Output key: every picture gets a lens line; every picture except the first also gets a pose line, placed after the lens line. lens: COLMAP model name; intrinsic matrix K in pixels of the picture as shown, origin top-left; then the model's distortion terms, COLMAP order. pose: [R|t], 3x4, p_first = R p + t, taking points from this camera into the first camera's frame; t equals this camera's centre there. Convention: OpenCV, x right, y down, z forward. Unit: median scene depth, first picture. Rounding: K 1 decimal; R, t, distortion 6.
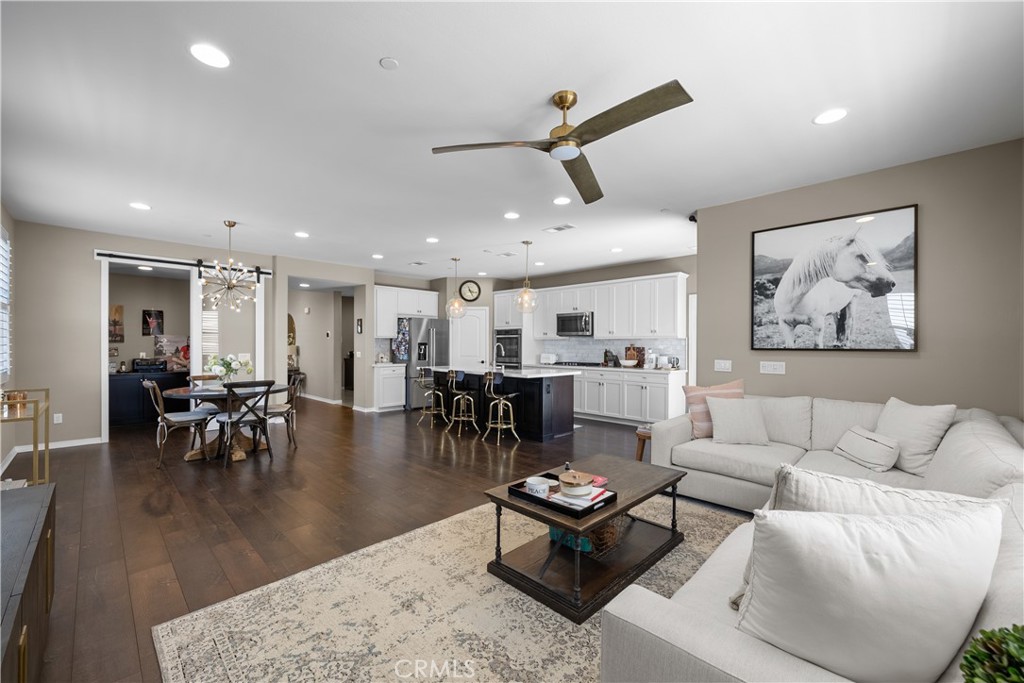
lens RADIAL K [[411.5, 0, 510.1], [0, 411.5, 345.0], [0, 0, 1]] dist [-0.003401, 0.000011]
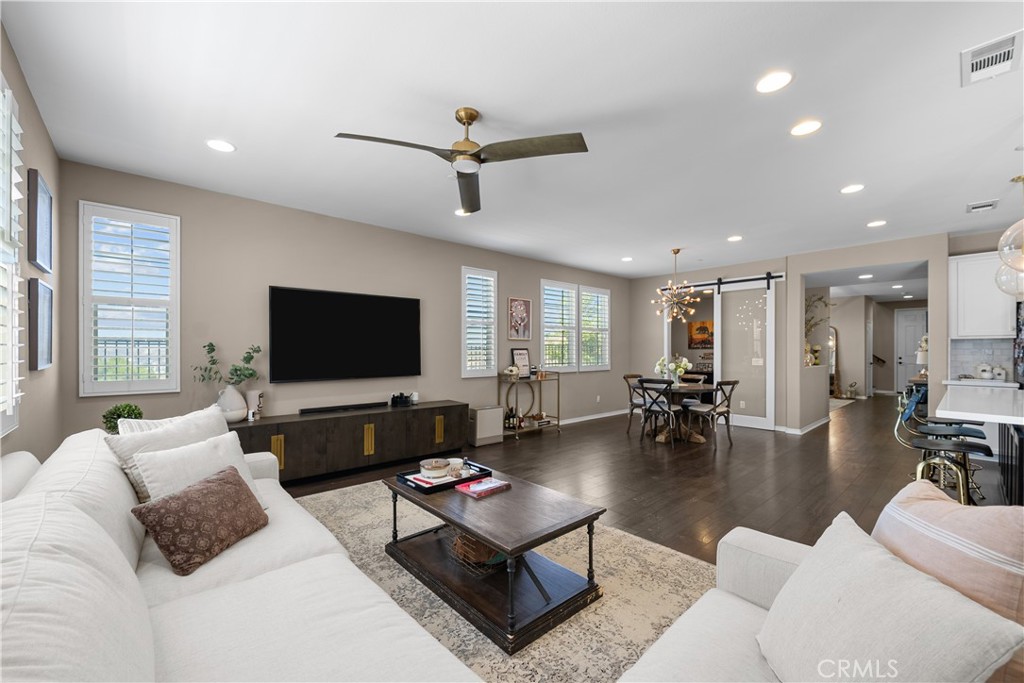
lens RADIAL K [[411.5, 0, 507.4], [0, 411.5, 356.2], [0, 0, 1]] dist [-0.003401, 0.000011]
pose [[-0.065764, 0.011822, -0.997765, 0.412700], [-0.002011, 0.999926, 0.011981, 0.003308], [0.997833, 0.002794, -0.065736, 0.408070]]
